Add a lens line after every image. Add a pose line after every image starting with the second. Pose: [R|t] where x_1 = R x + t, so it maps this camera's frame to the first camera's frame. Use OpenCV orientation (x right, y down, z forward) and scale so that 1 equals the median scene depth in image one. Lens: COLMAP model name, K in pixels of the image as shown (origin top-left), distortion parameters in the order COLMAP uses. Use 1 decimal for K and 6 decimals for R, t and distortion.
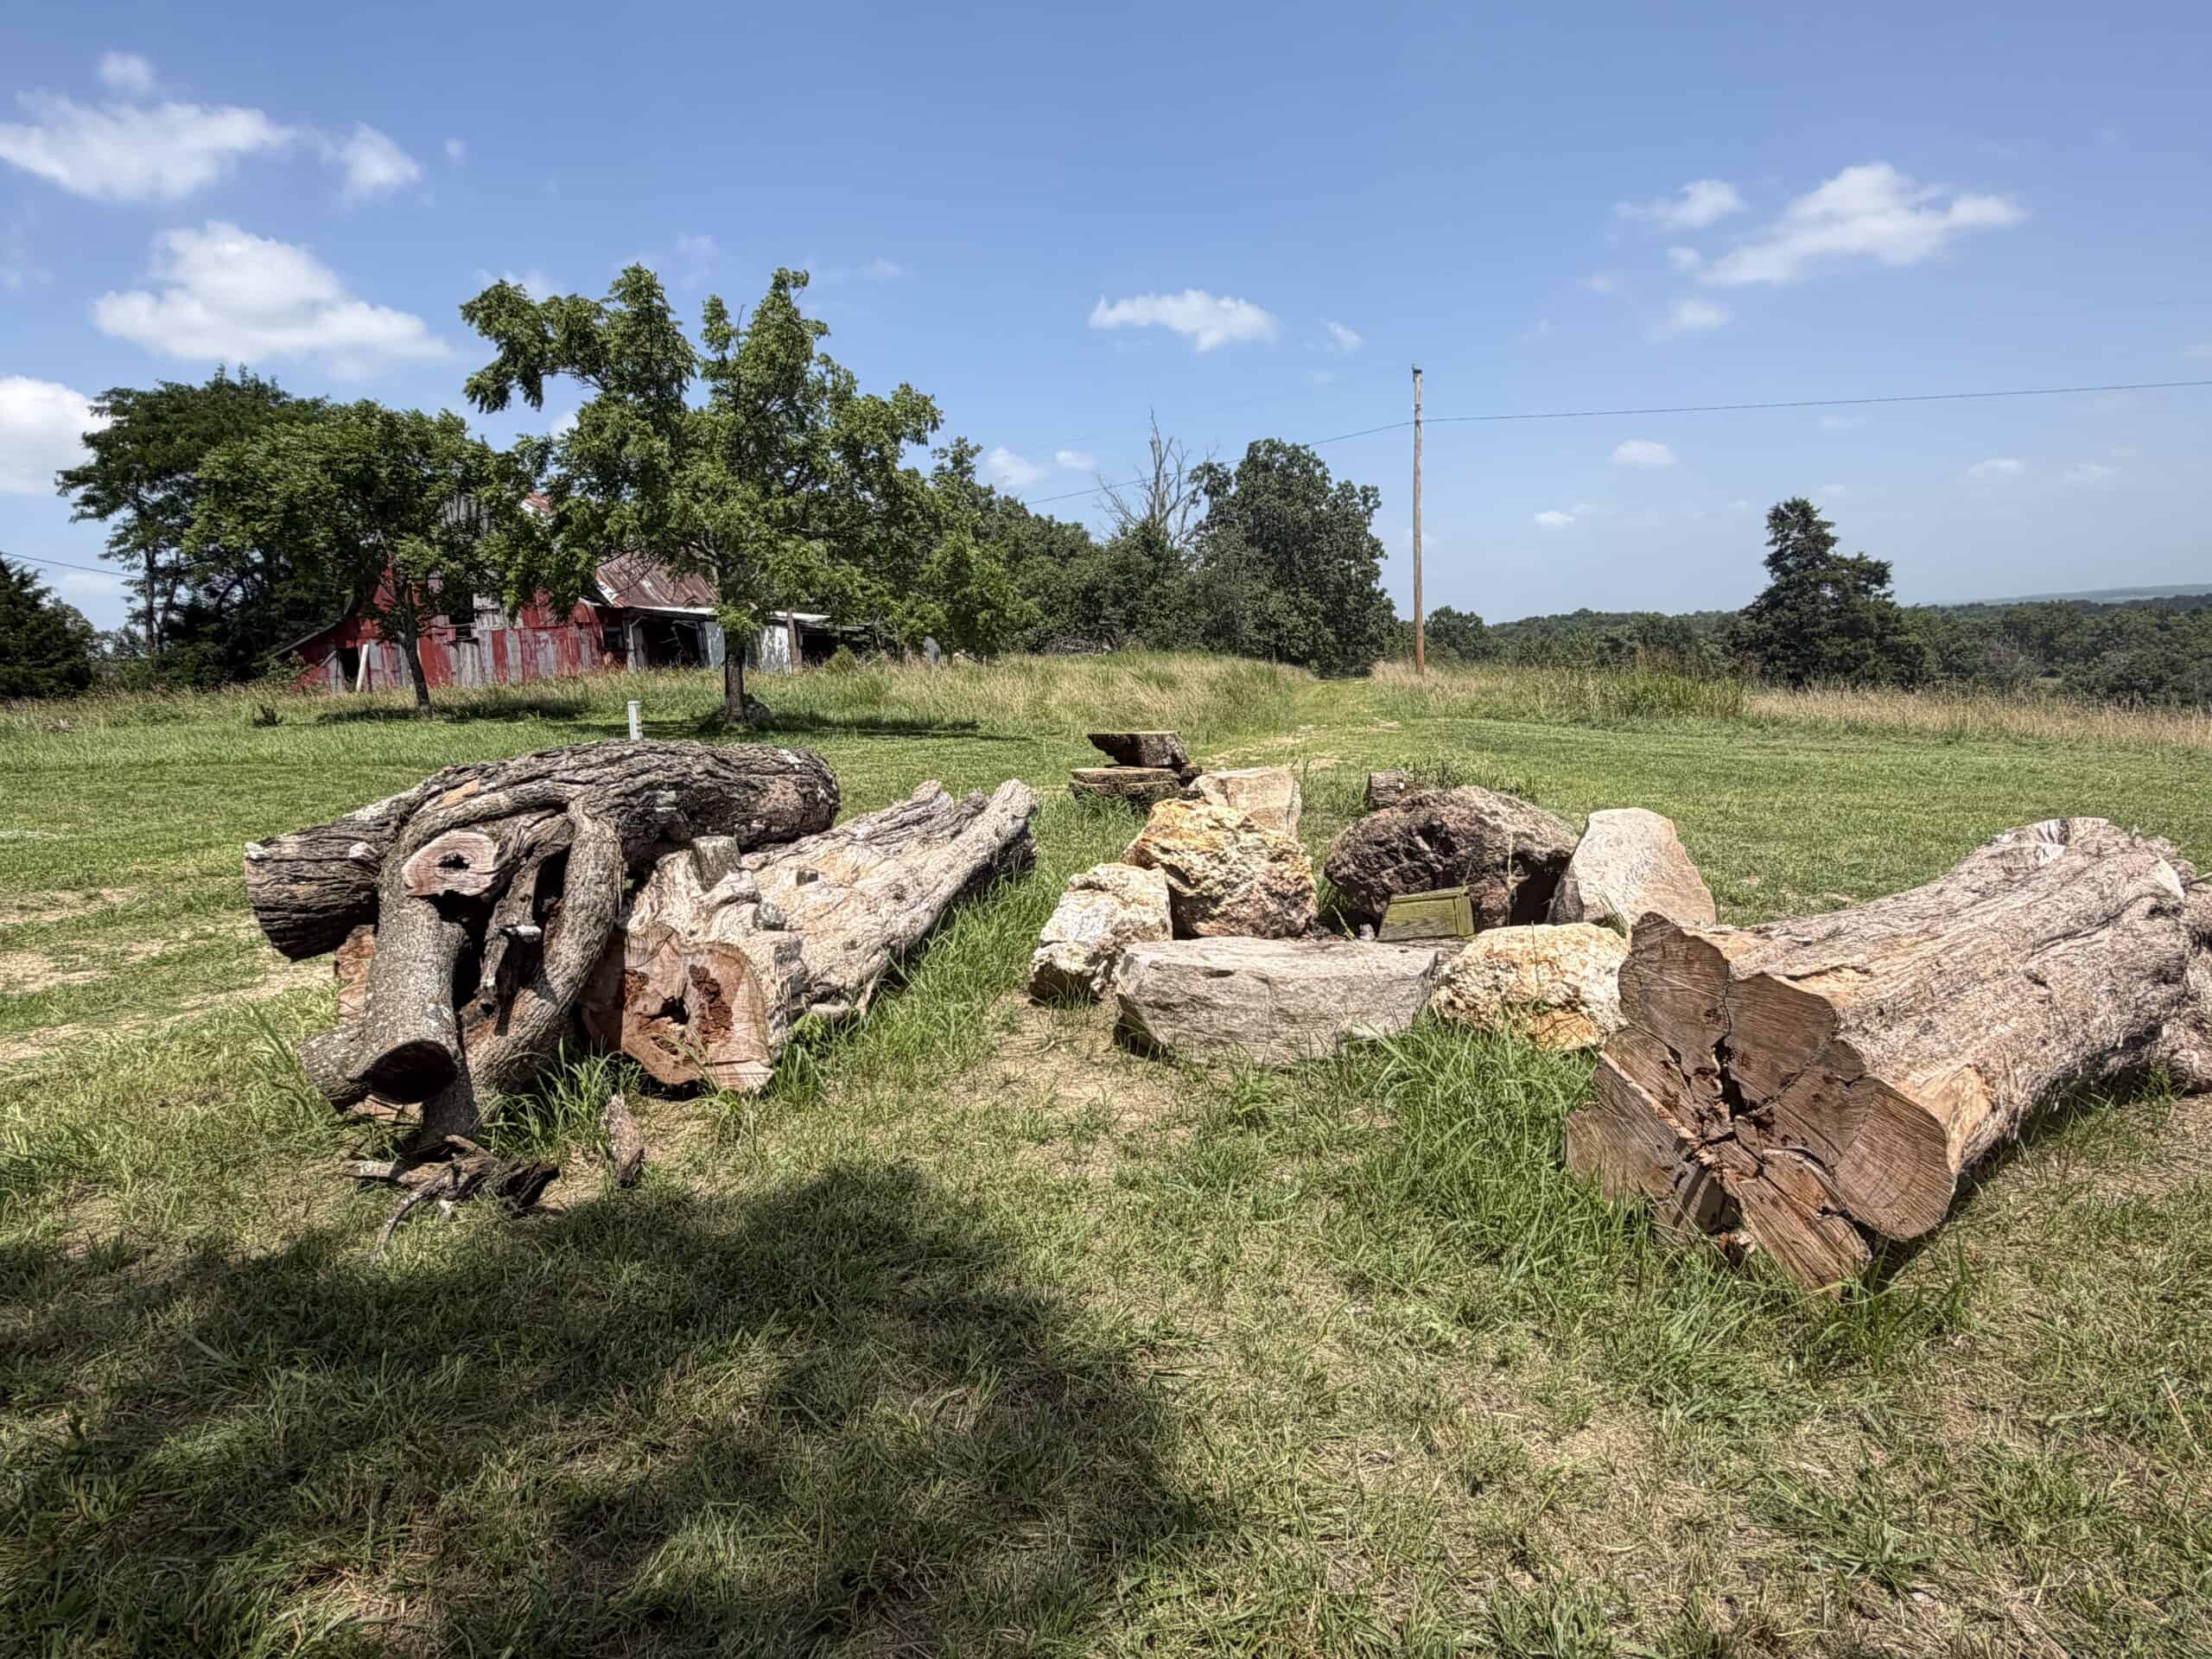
lens RADIAL K [[1237.7, 0, 1118.8], [0, 1237.7, 830.7], [0, 0, 1]] dist [0.006341, -0.000490]
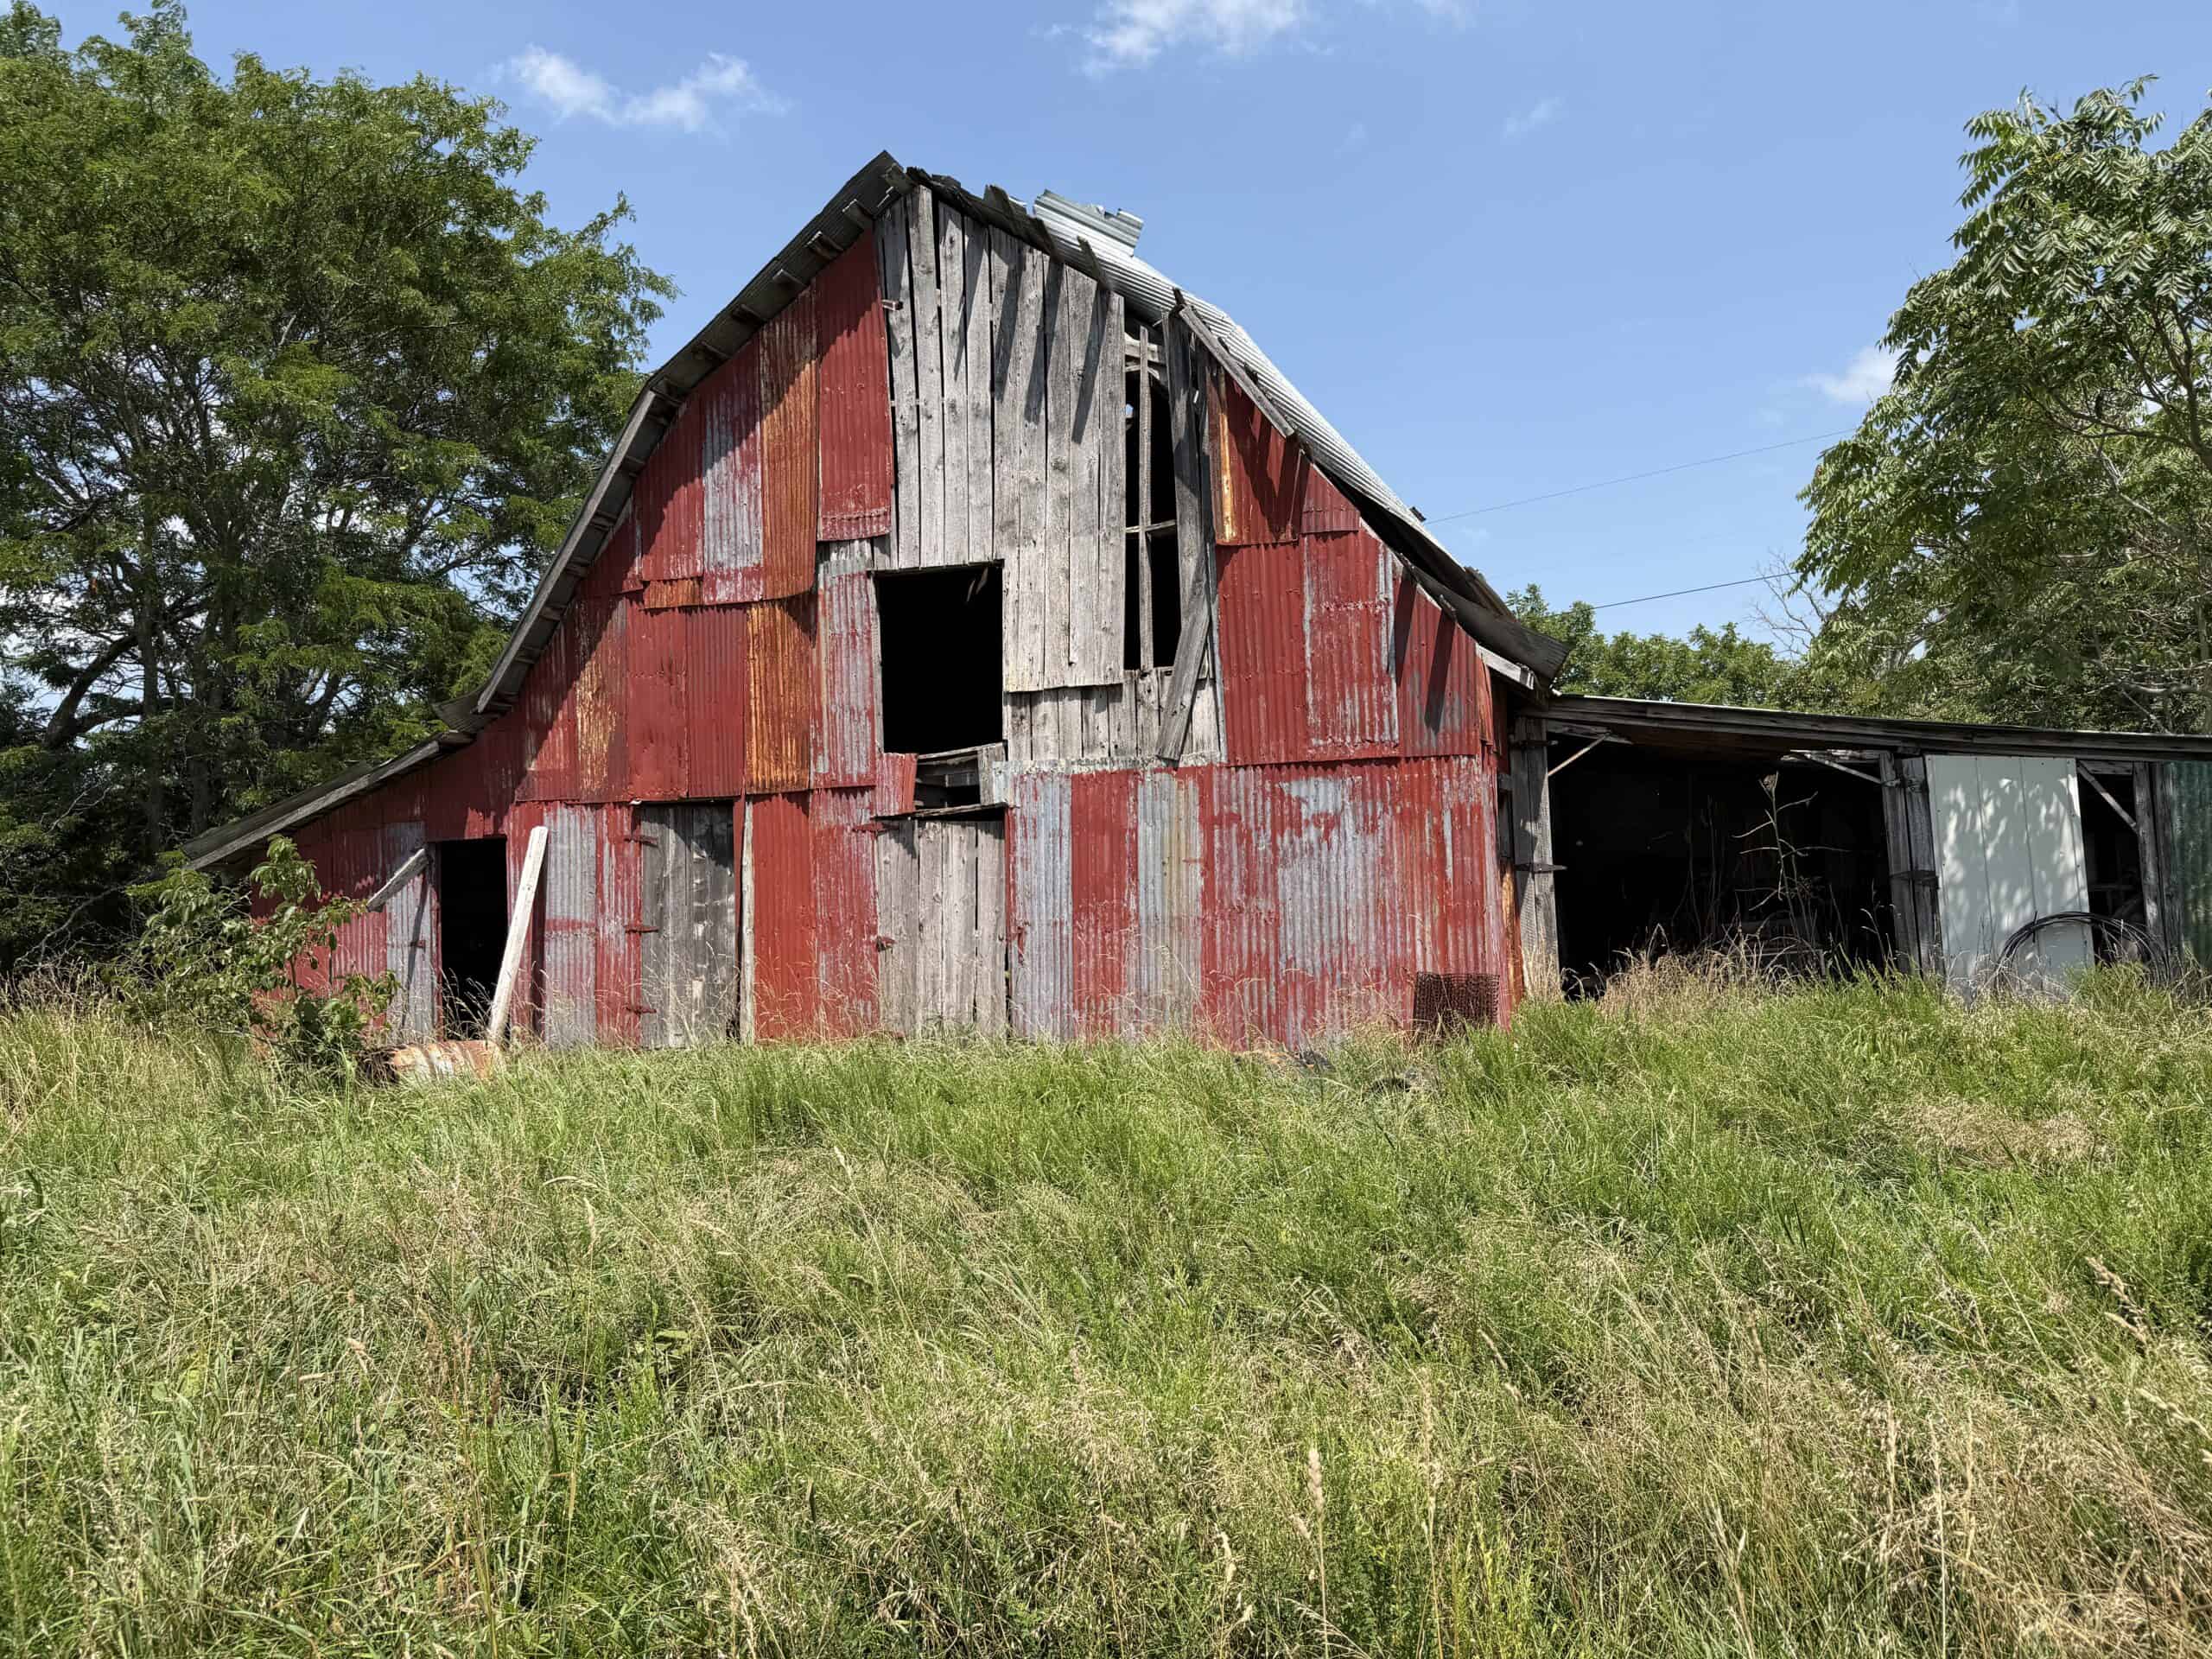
lens RADIAL K [[1529.9, 0, 1127.1], [0, 1529.9, 831.7], [0, 0, 1]] dist [0.049218, -0.051506]
pose [[0.997412, 0.019182, -0.069290, -0.468967], [-0.031344, 0.983356, -0.178965, -0.095983], [0.064704, 0.180674, 0.981412, 0.699811]]
